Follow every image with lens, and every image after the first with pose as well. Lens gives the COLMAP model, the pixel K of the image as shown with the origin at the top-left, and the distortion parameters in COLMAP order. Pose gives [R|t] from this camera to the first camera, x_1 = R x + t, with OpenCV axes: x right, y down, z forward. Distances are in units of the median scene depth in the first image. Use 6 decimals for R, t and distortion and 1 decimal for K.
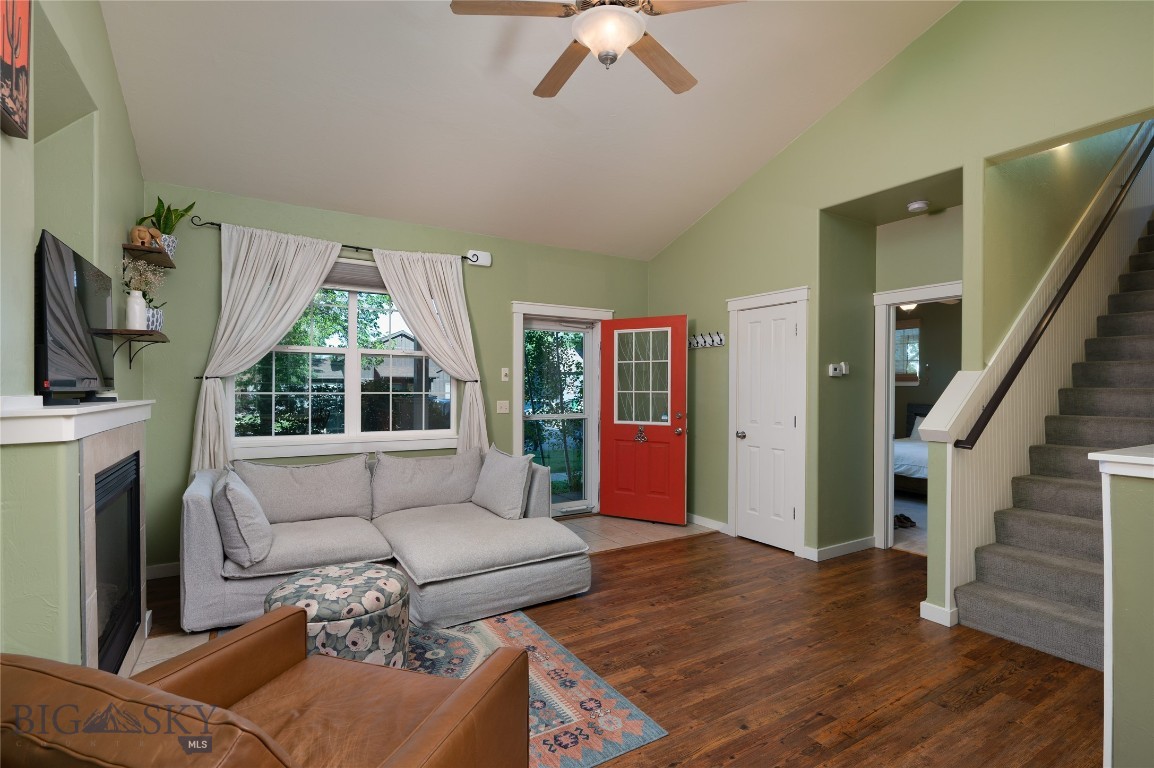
lens RADIAL K [[538.9, 0, 586.6], [0, 538.9, 377.2], [0, 0, 1]] dist [0.003761, 0.000446]
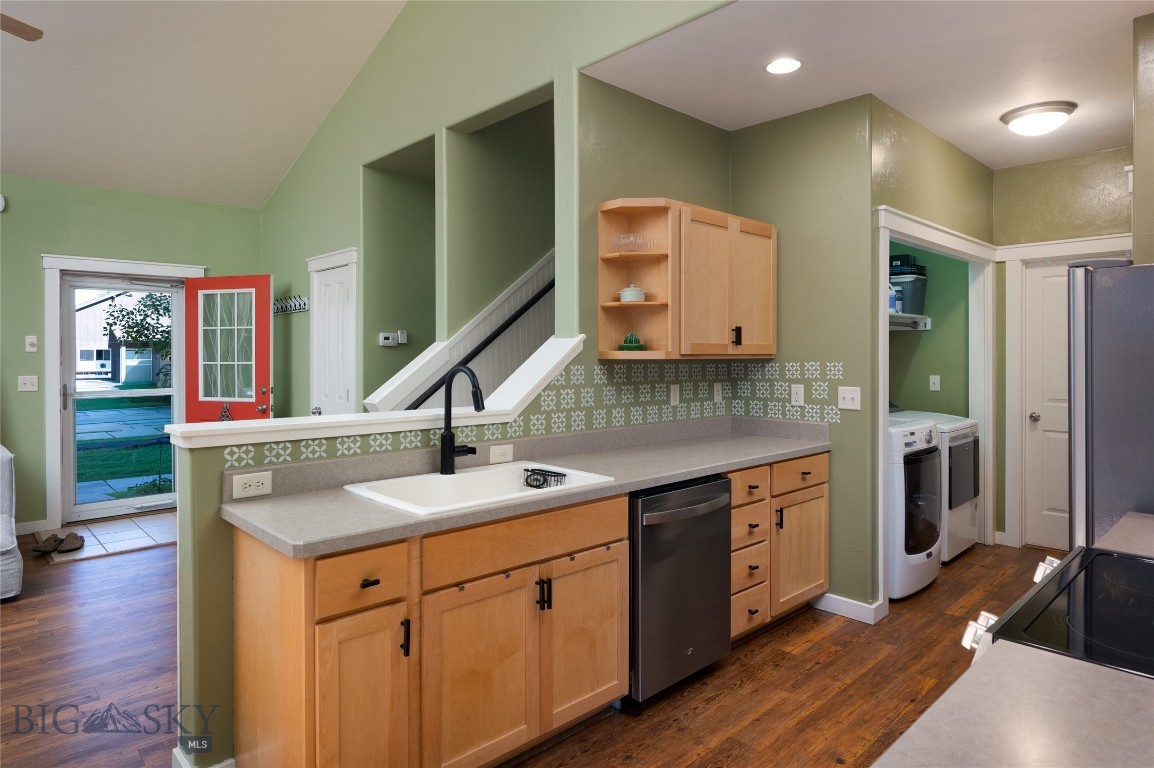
lens RADIAL K [[664.8, 0, 618.5], [0, 664.8, 351.0], [0, 0, 1]] dist [-0.014072, -0.000713]
pose [[0.968746, -0.008244, 0.247918, 0.564804], [0.003329, 0.999790, 0.020238, -0.014275], [-0.248033, -0.018780, 0.968570, -0.216793]]
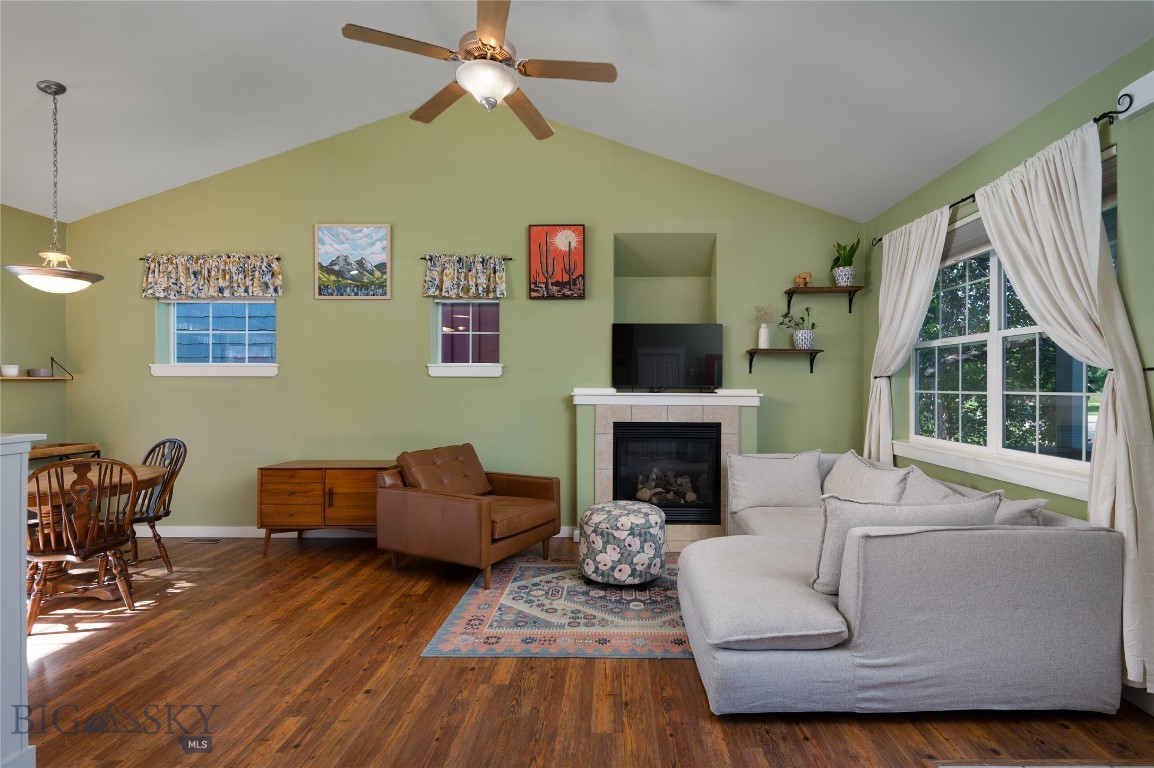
lens RADIAL K [[500.0, 0, 610.2], [0, 500.0, 391.8], [0, 0, 1]] dist [-0.007195, -0.000082]
pose [[-0.524480, 0.003833, -0.851414, 0.459228], [0.013775, 0.999897, -0.003983, 0.024747], [0.851311, -0.013817, -0.524479, 1.007520]]
